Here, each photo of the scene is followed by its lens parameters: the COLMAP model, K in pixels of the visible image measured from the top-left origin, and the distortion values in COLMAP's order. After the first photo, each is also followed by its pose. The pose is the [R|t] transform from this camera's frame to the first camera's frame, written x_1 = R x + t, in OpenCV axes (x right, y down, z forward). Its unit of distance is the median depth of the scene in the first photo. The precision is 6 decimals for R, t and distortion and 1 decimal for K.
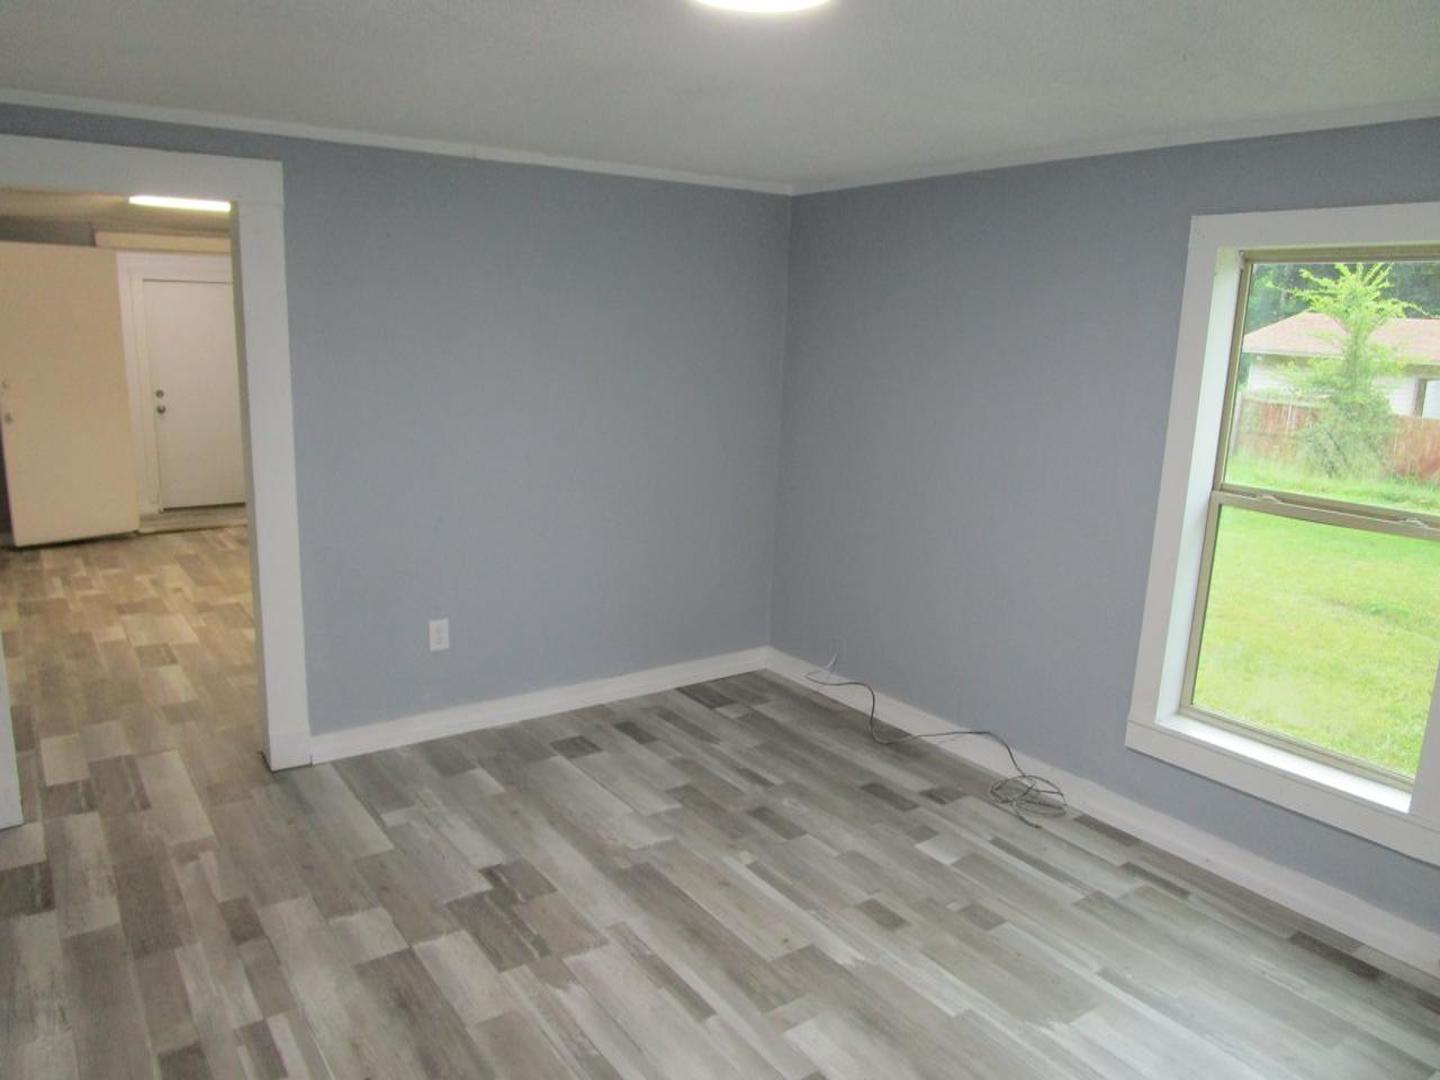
lens RADIAL K [[1030.5, 0, 721.4], [0, 1030.5, 539.3], [0, 0, 1]] dist [-0.006754, -0.002227]
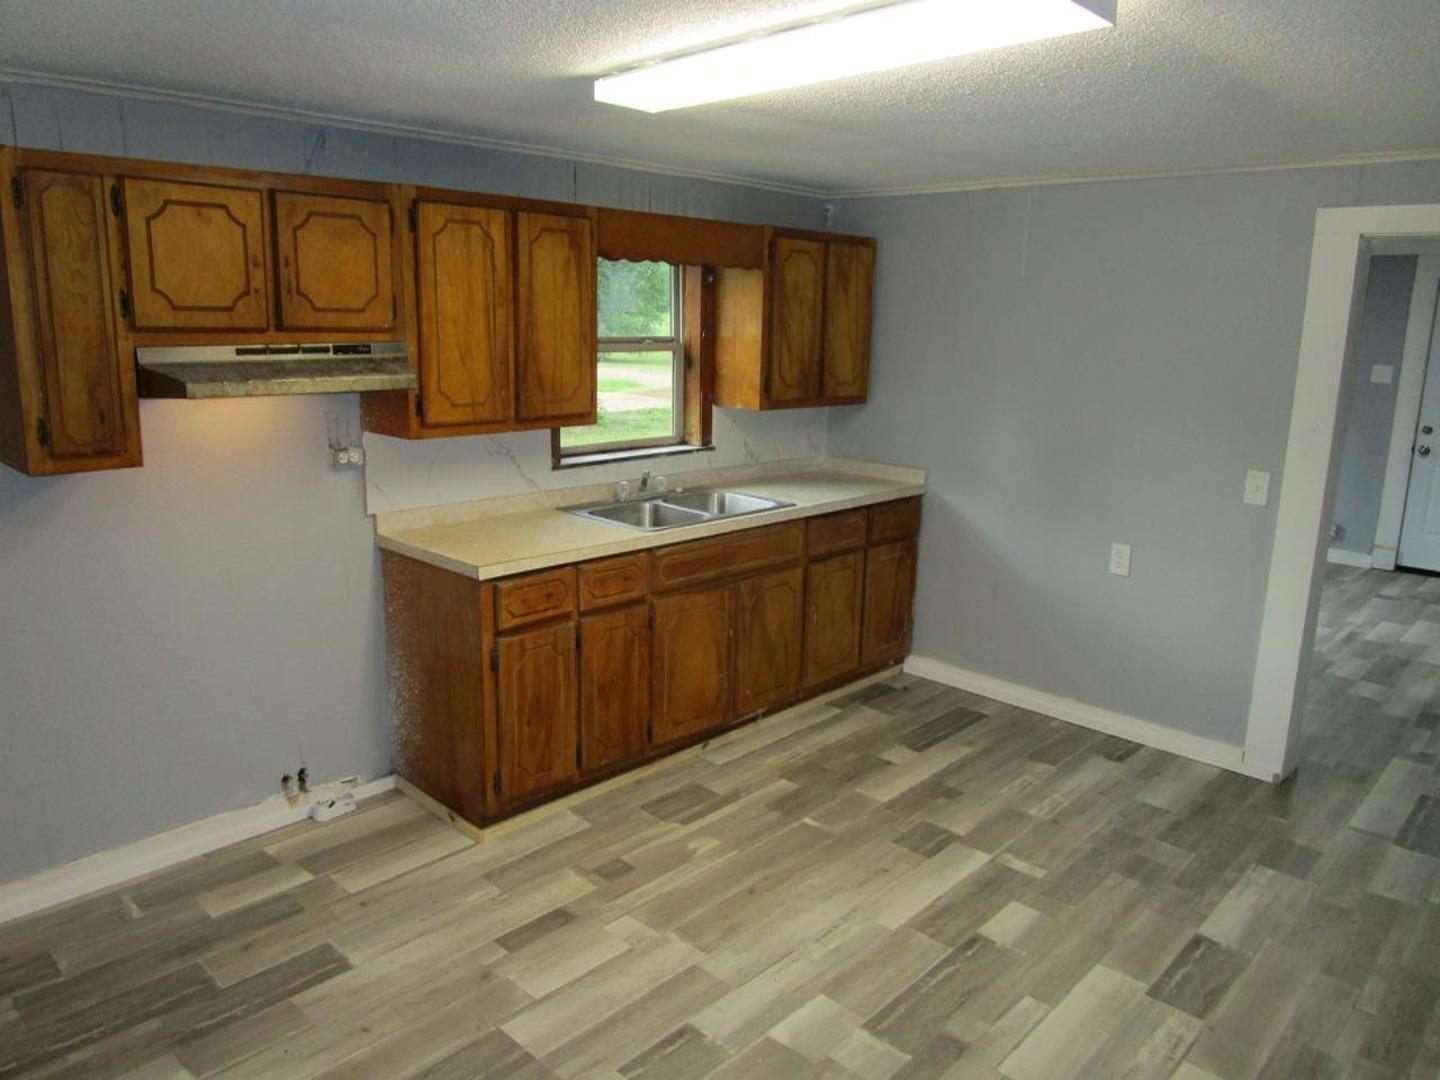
lens RADIAL K [[1030.5, 0, 721.3], [0, 1030.5, 537.9], [0, 0, 1]] dist [-0.006754, -0.002227]
pose [[-0.210501, -0.211052, 0.954540, -1.190484], [0.194538, 0.947846, 0.252472, -0.357945], [-0.958042, 0.238840, -0.158465, 1.569492]]
